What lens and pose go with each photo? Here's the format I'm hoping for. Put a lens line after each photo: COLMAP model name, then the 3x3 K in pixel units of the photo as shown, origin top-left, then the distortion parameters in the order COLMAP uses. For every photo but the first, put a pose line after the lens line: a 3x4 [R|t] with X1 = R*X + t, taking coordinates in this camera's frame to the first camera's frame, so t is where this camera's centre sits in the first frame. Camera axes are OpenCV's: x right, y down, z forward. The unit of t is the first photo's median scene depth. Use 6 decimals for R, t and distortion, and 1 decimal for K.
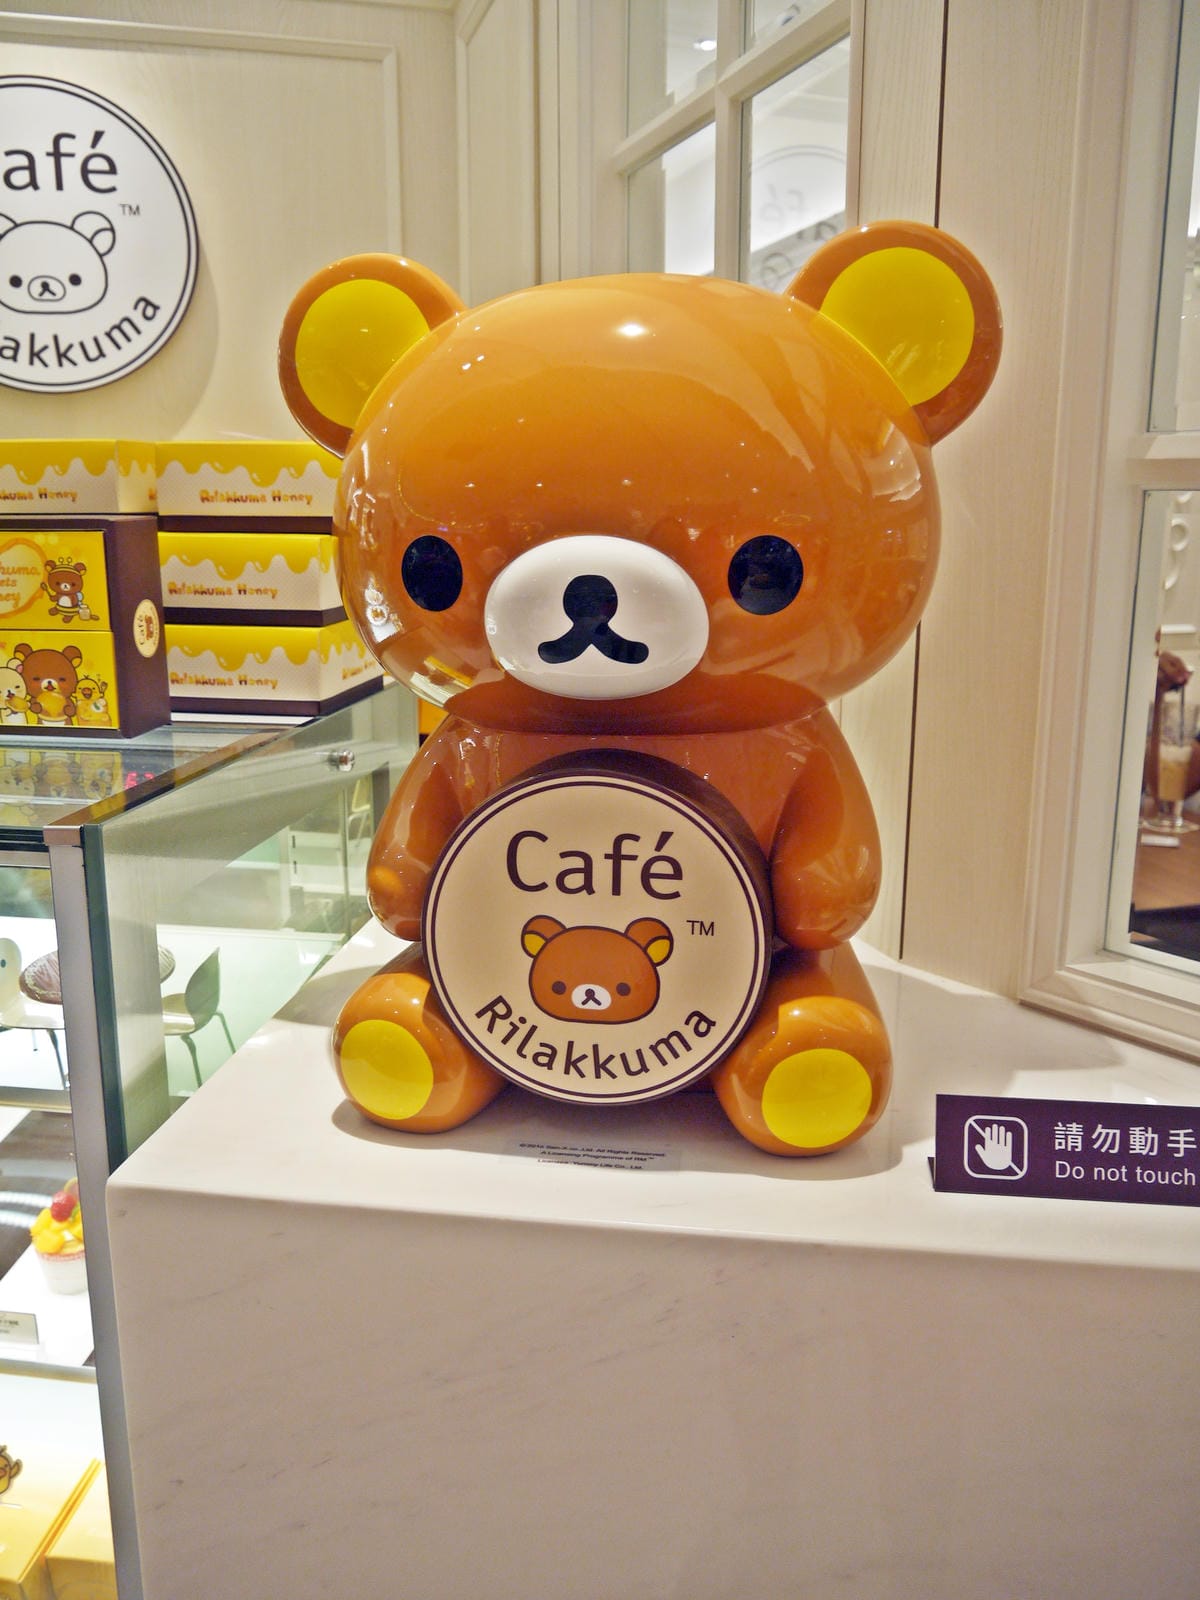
lens RADIAL K [[1307.0, 0, 600.0], [0, 1307.0, 800.0], [0, 0, 1]] dist [-0.046386, 0.007337]
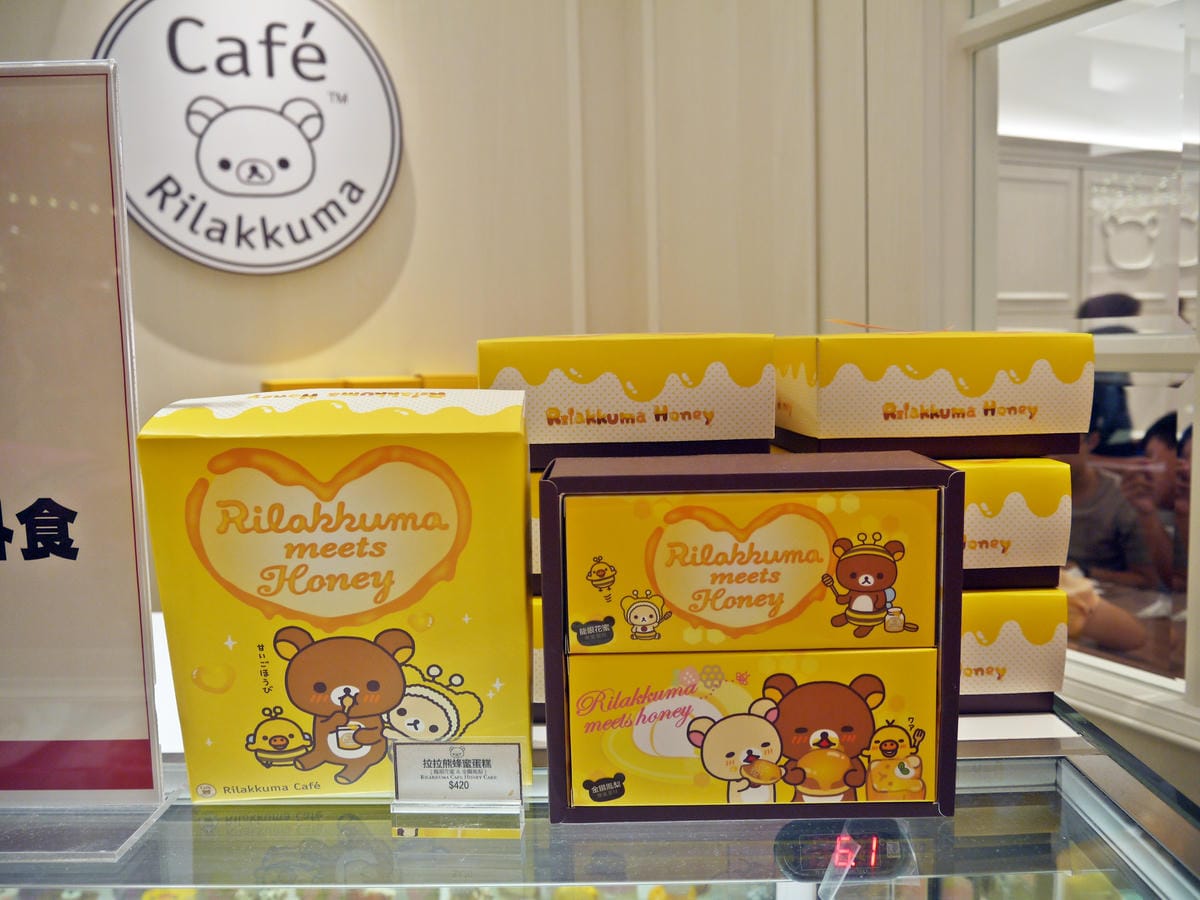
lens RADIAL K [[980.2, 0, 600.0], [0, 980.2, 450.0], [0, 0, 1]] dist [-0.046386, 0.007337]
pose [[0.990942, -0.038615, 0.128620, -0.530194], [0.053962, 0.991539, -0.118059, -0.159065], [-0.122973, 0.123930, 0.984642, 0.499406]]
